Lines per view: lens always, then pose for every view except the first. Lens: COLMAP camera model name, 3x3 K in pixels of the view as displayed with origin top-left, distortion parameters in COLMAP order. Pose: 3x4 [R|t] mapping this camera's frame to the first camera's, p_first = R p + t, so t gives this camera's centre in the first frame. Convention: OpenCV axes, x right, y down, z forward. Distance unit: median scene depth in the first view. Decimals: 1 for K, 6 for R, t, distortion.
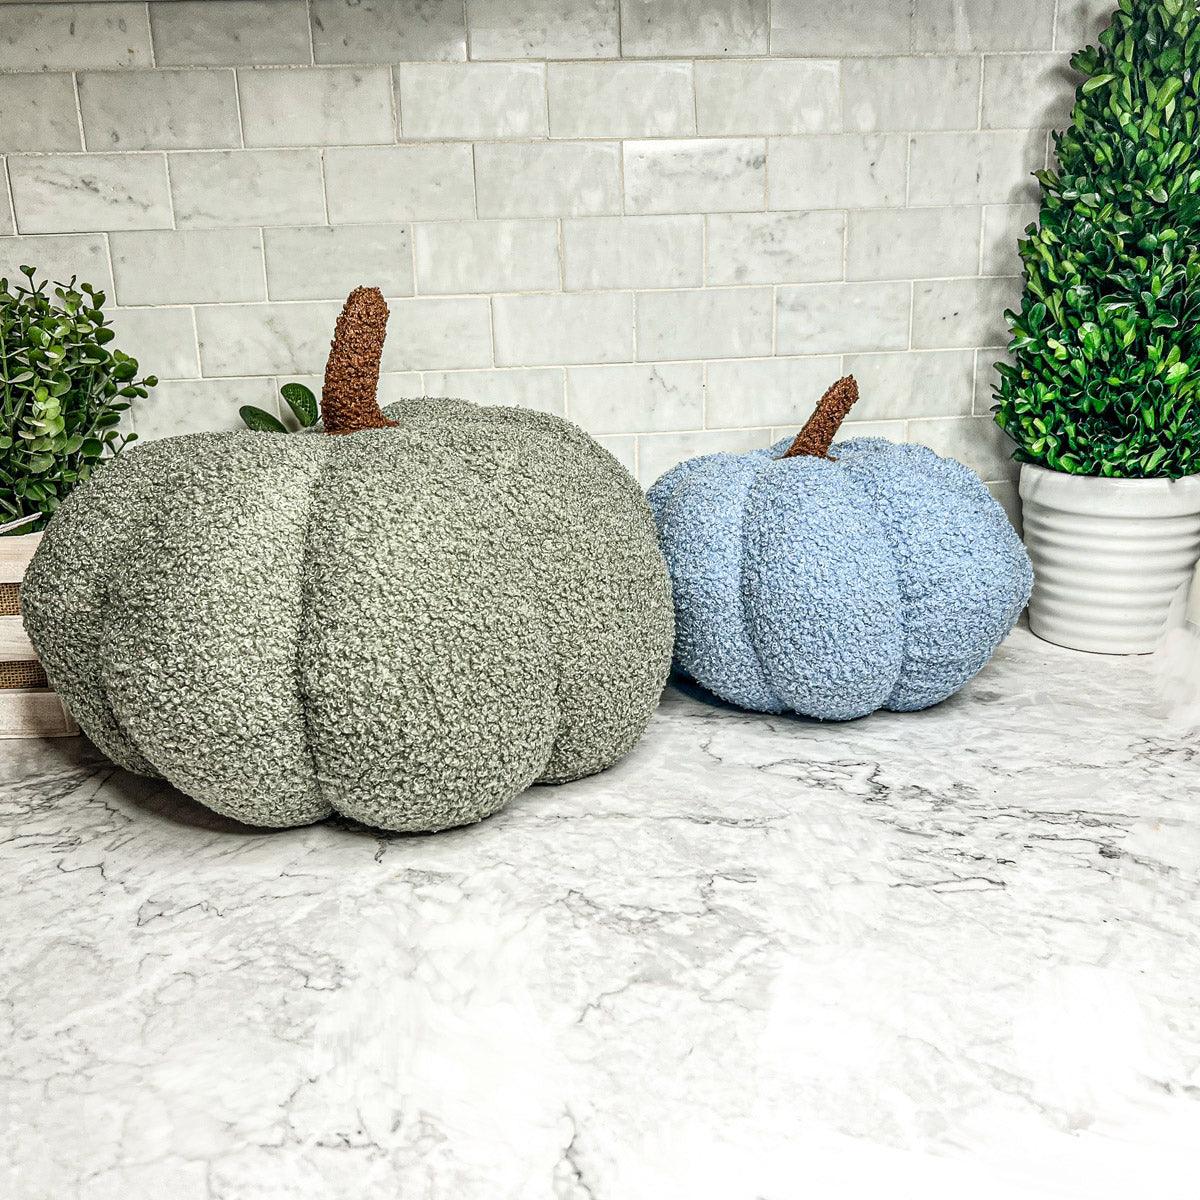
lens RADIAL K [[1244.4, 0, 566.2], [0, 1244.4, 607.8], [0, 0, 1]] dist [0.040331, 0.000000]
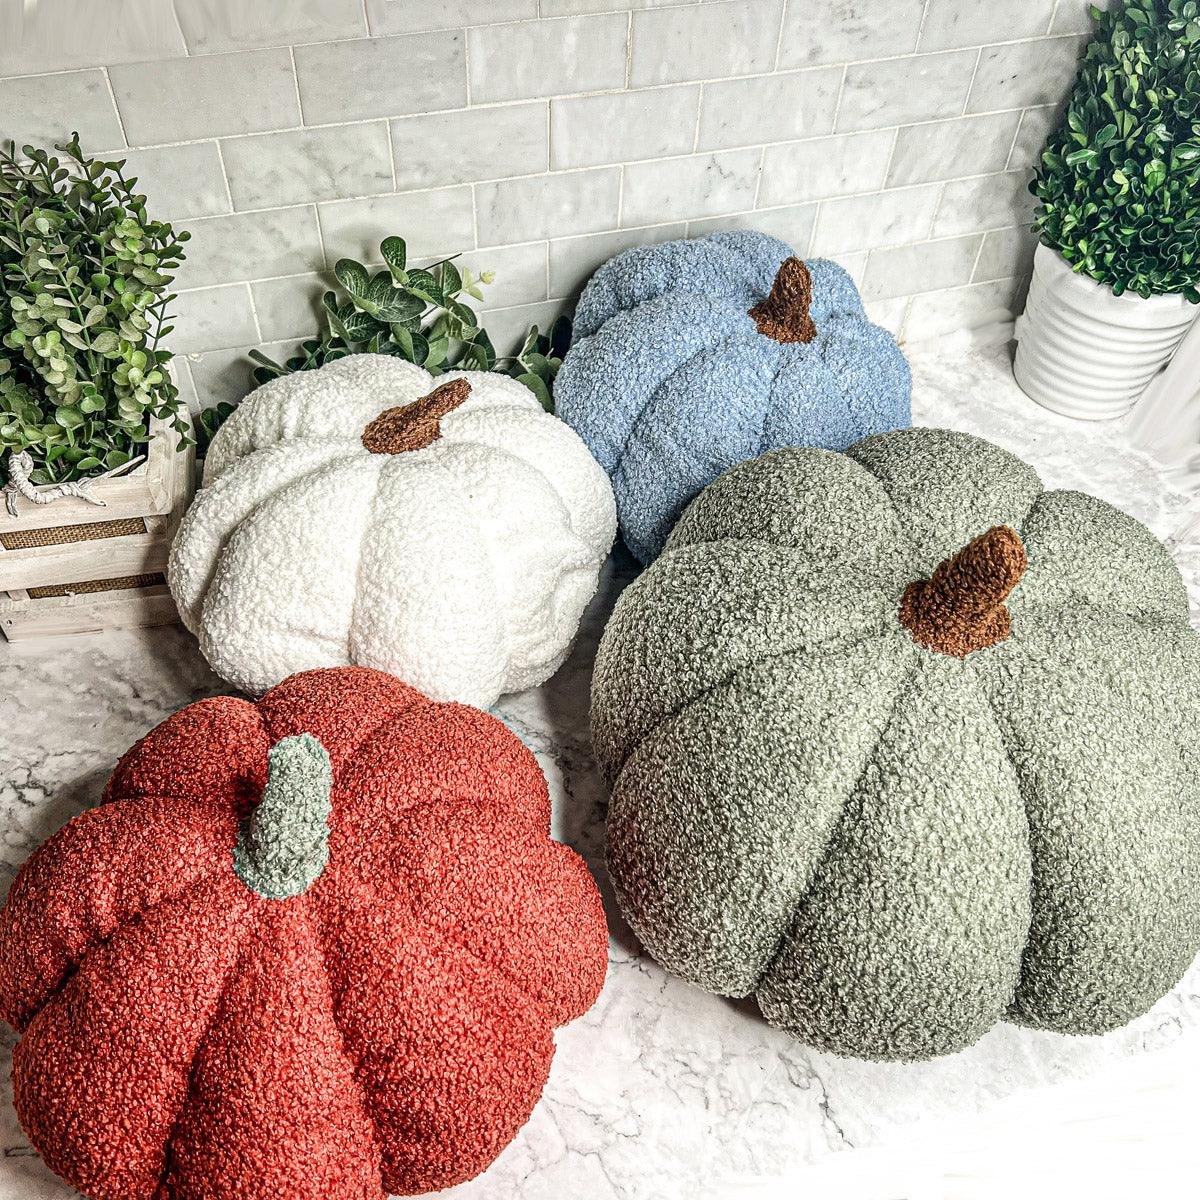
lens RADIAL K [[1244.4, 0, 599.2], [0, 1244.4, 620.0], [0, 0, 1]] dist [0.040331, 0.000000]
pose [[0.976508, -0.117698, 0.180499, -0.233606], [-0.006135, 0.822123, 0.569276, -0.457419], [-0.215395, -0.557010, 0.802088, 0.061731]]
